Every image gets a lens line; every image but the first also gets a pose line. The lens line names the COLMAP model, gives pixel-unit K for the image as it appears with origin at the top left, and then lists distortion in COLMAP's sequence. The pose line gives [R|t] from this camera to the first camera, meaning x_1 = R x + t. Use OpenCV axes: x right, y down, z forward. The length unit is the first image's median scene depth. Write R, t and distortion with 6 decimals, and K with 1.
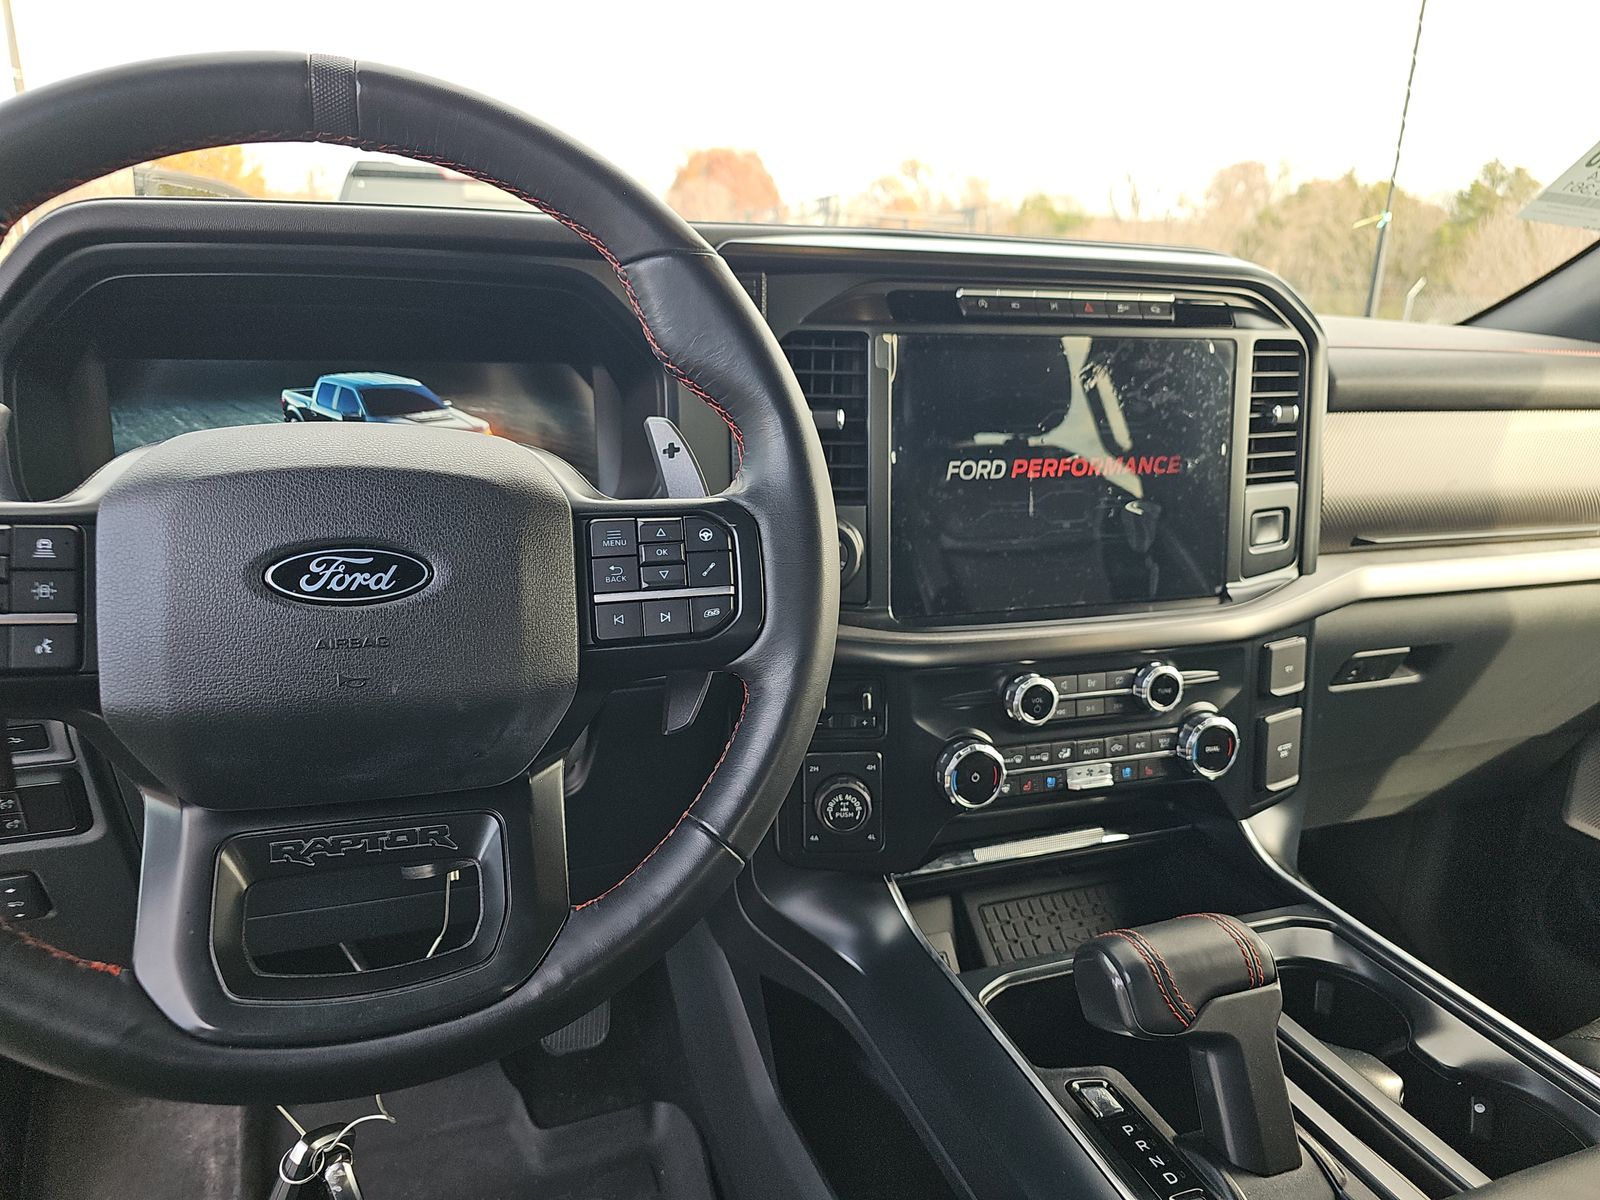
lens RADIAL K [[1081.2, 0, 814.8], [0, 1081.2, 597.3], [0, 0, 1]] dist [0.025506, -0.018463]
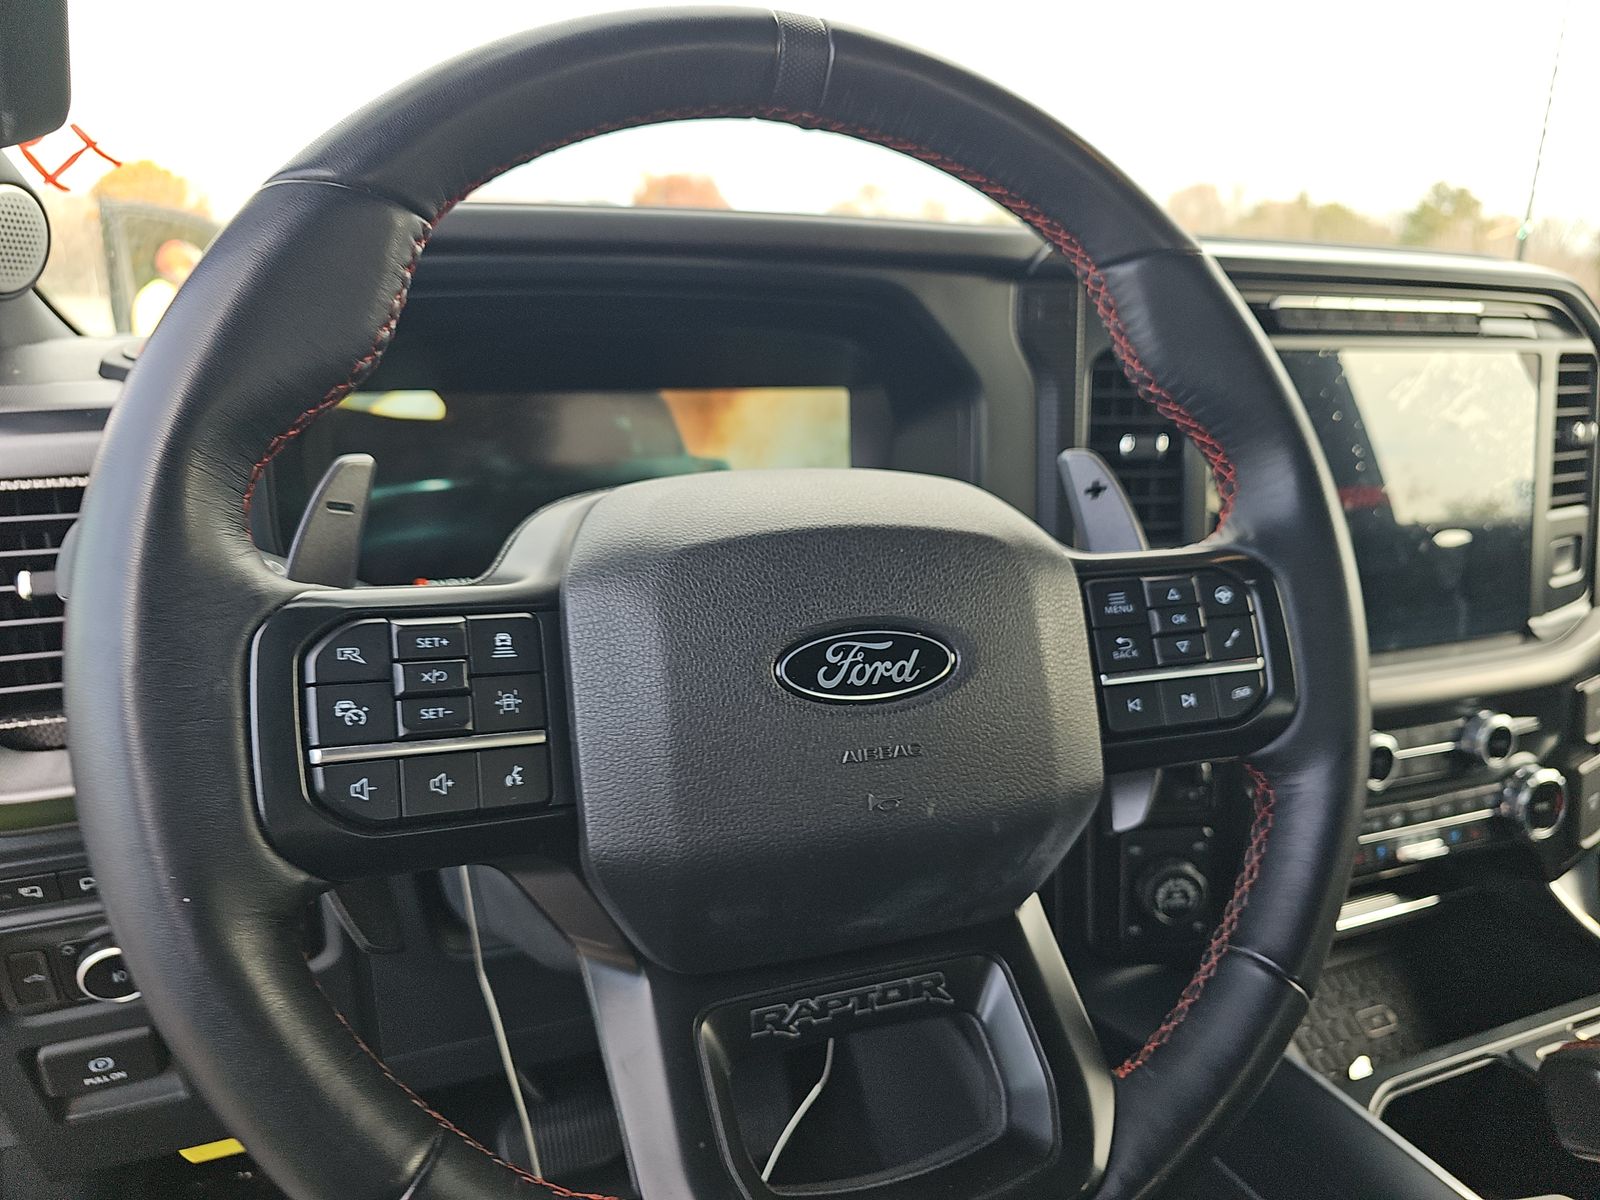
lens RADIAL K [[1081.2, 0, 789.5], [0, 1081.2, 593.0], [0, 0, 1]] dist [0.025506, -0.018463]
pose [[0.998278, -0.027276, 0.051940, -0.473523], [0.028694, 0.999230, -0.026762, -0.047764], [-0.051170, 0.028206, 0.998292, 0.204811]]
